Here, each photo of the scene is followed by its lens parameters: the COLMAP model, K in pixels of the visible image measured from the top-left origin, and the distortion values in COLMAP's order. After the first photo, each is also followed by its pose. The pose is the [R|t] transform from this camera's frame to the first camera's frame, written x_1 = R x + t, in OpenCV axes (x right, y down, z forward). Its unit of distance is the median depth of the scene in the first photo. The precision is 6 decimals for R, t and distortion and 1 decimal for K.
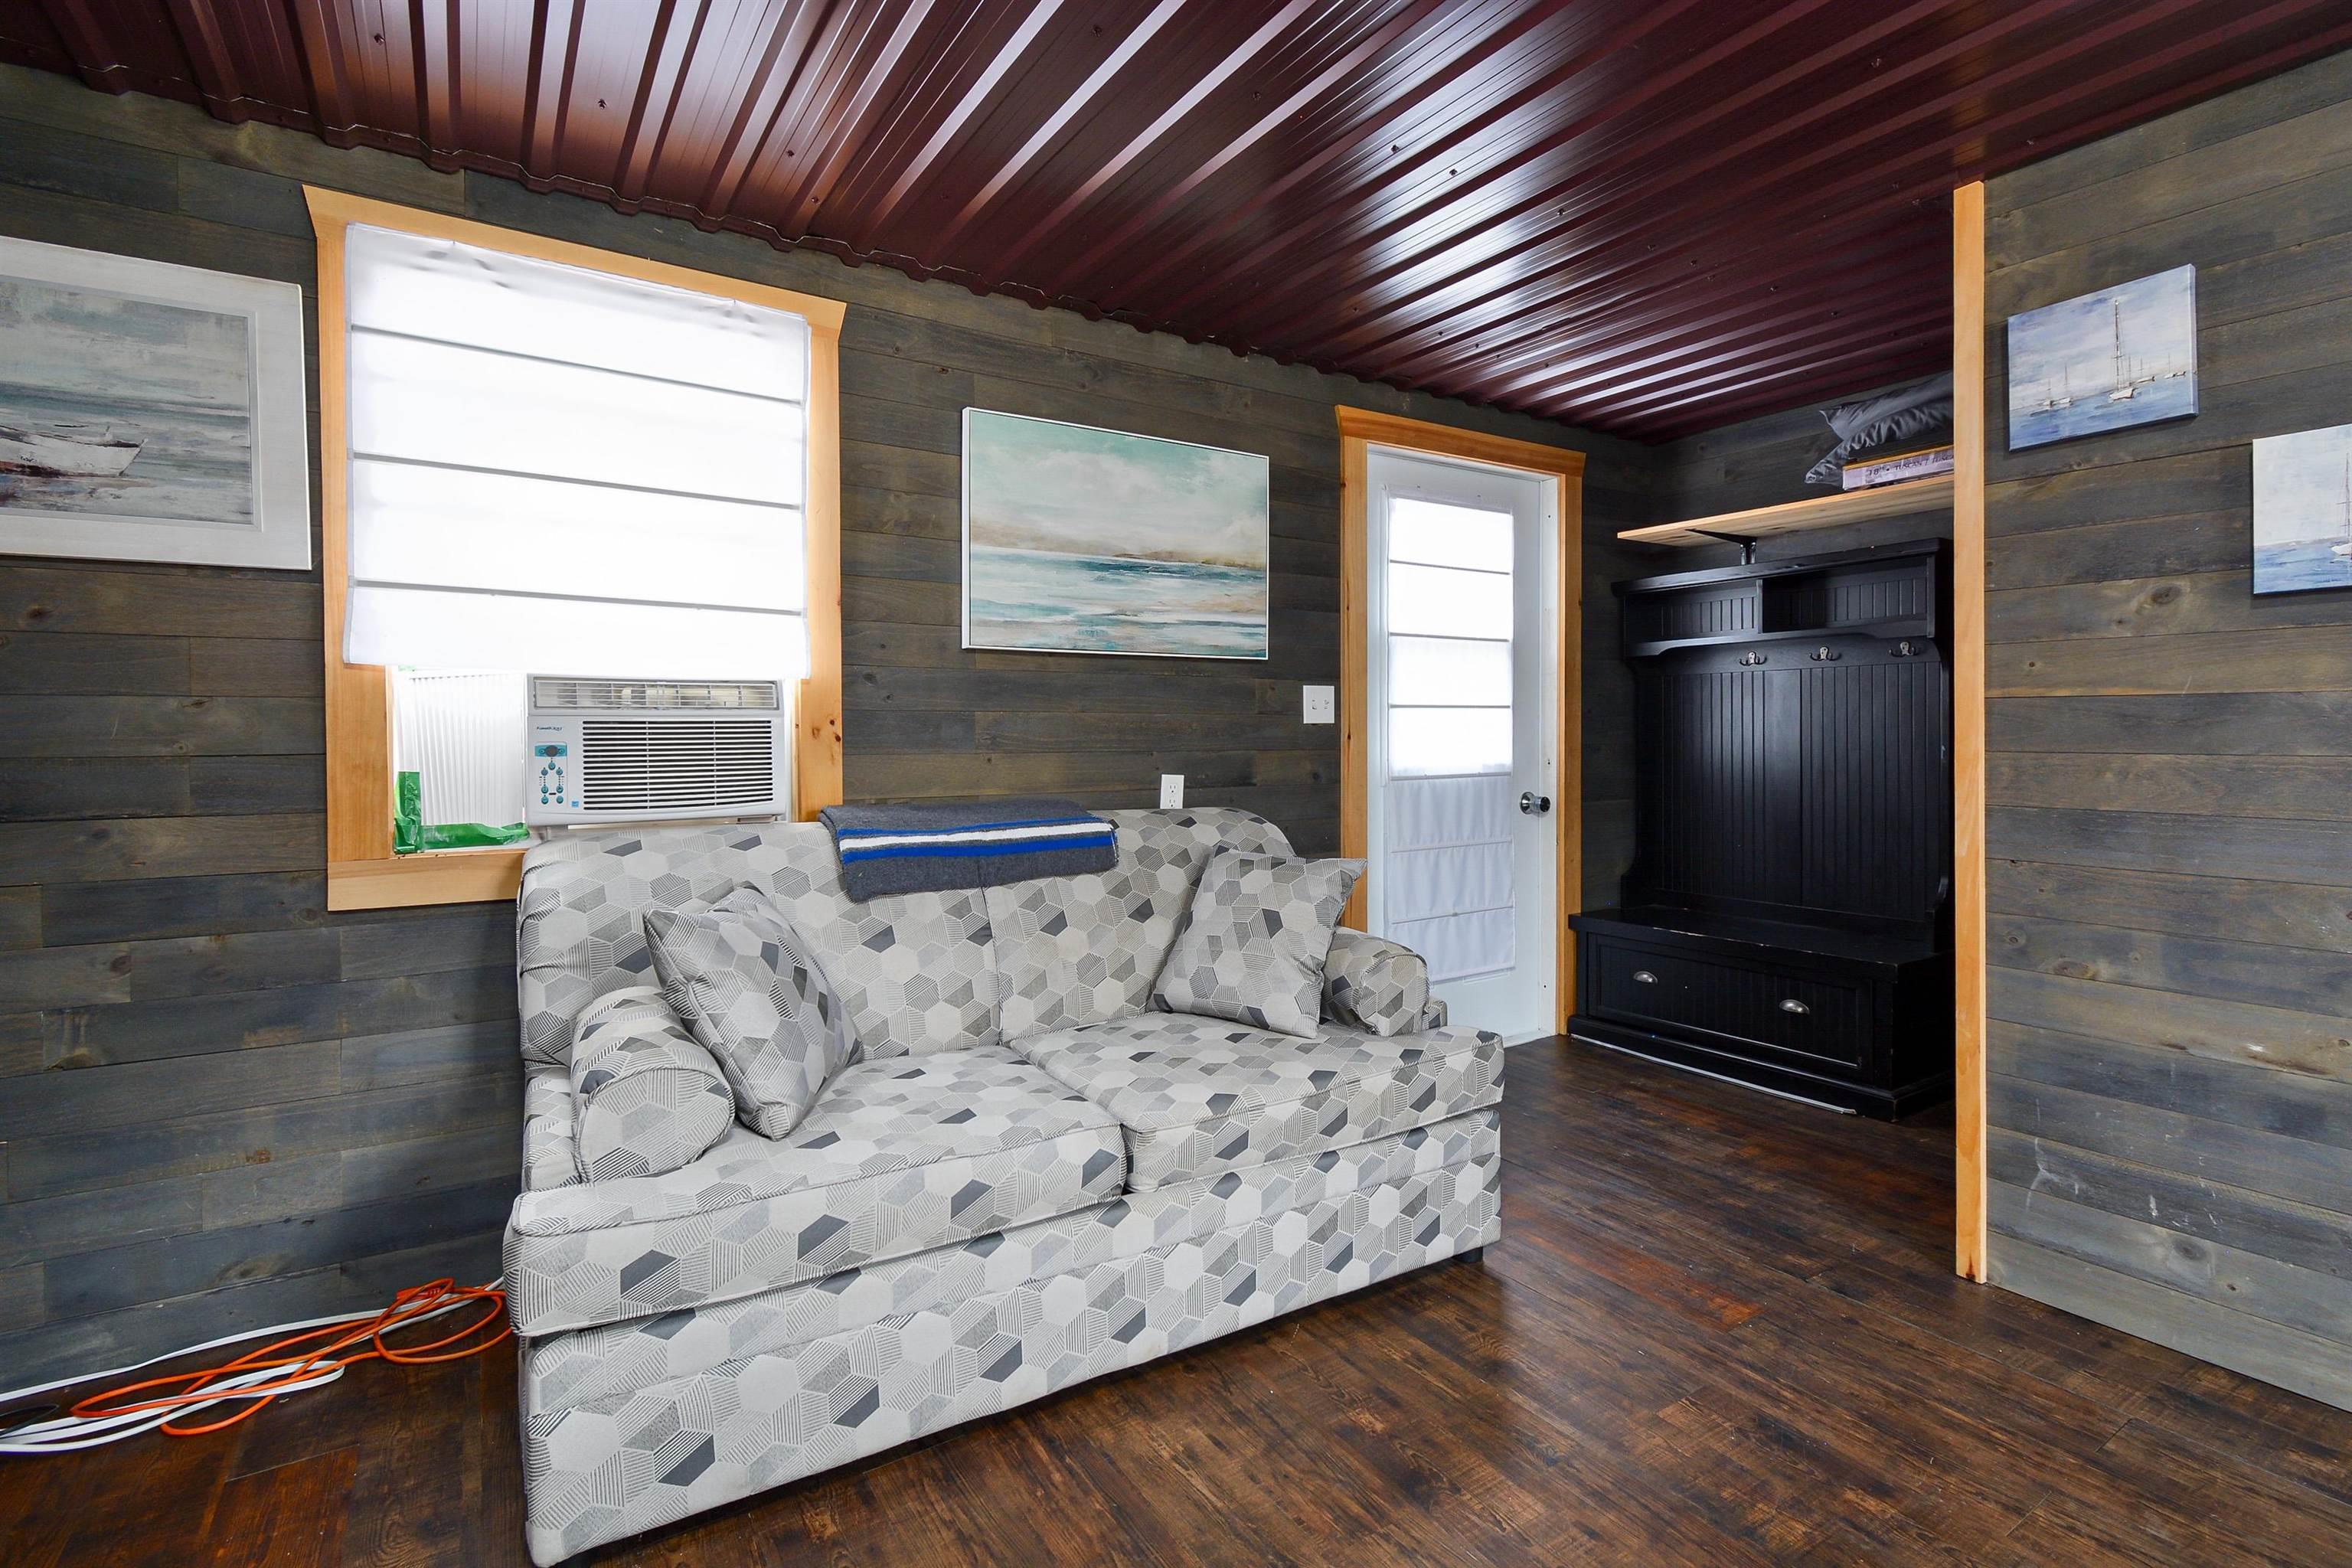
lens RADIAL K [[1064.3, 0, 1139.0], [0, 1064.3, 744.6], [0, 0, 1]] dist [0.004168, -0.000657]
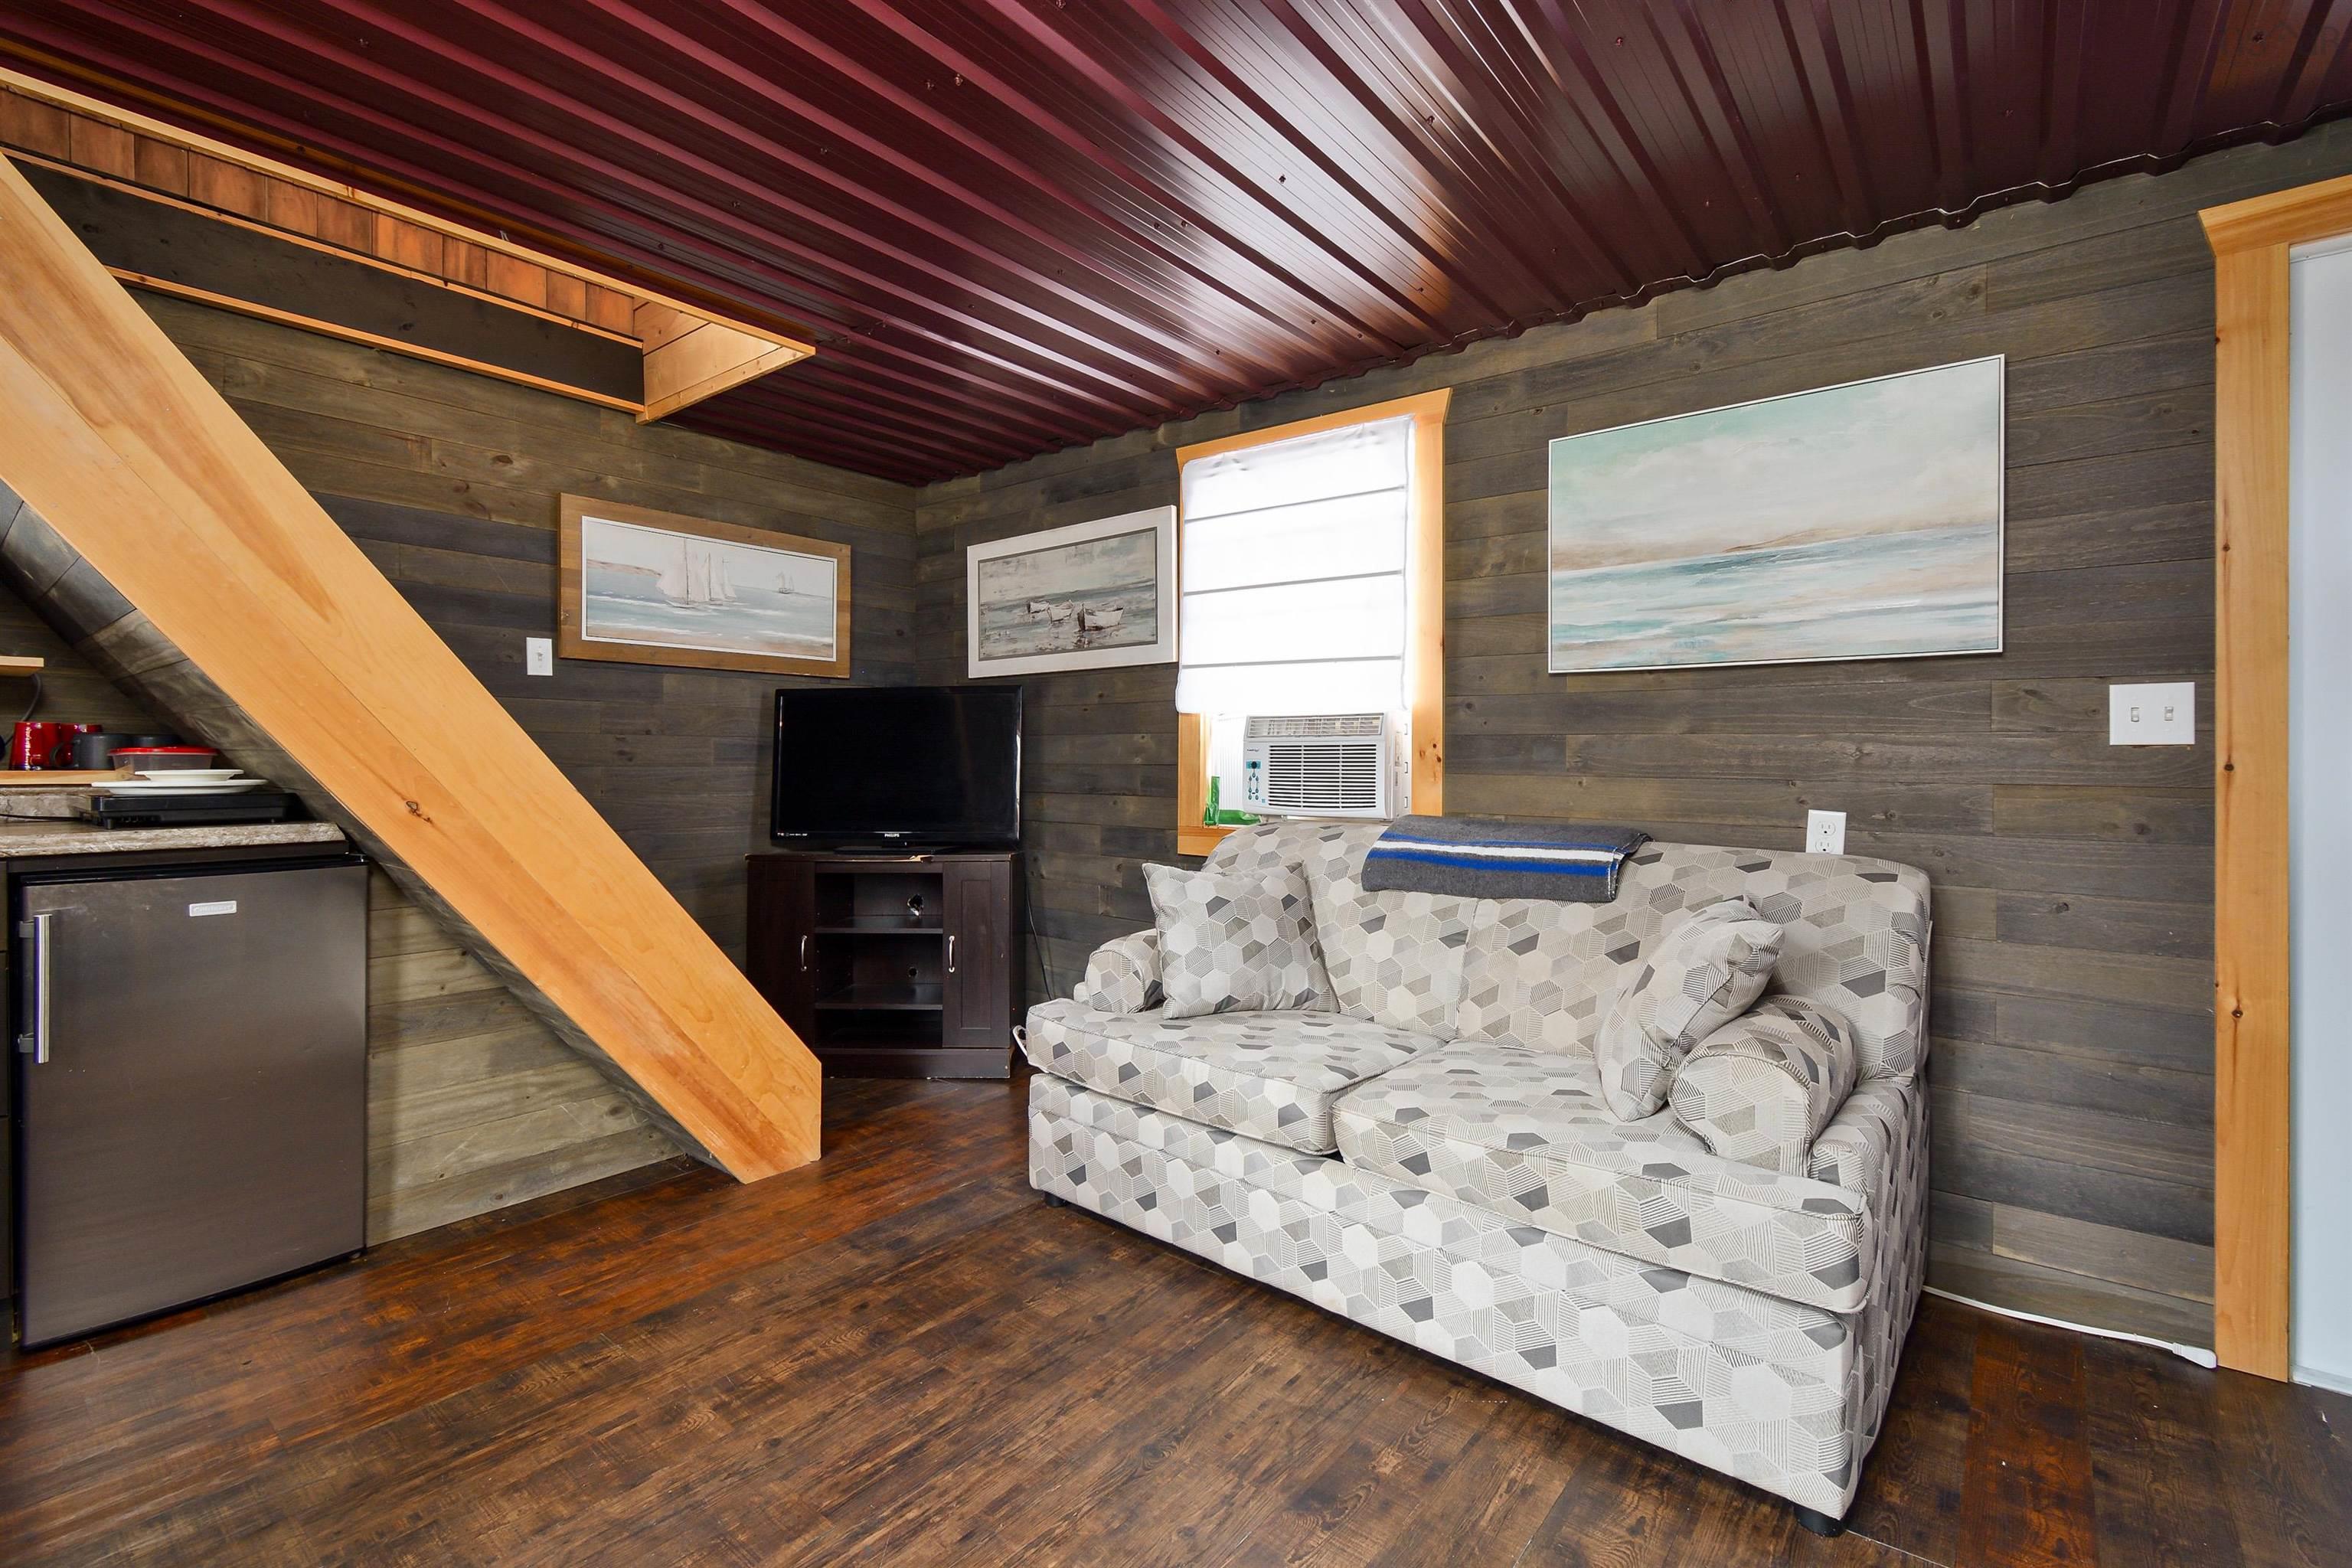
lens RADIAL K [[1064.3, 0, 1167.7], [0, 1064.3, 763.0], [0, 0, 1]] dist [0.004168, -0.000657]
pose [[0.317333, 0.011645, -0.948243, 0.746420], [-0.017586, 0.999825, 0.006393, -0.004294], [0.948151, 0.014647, 0.317482, 0.344072]]
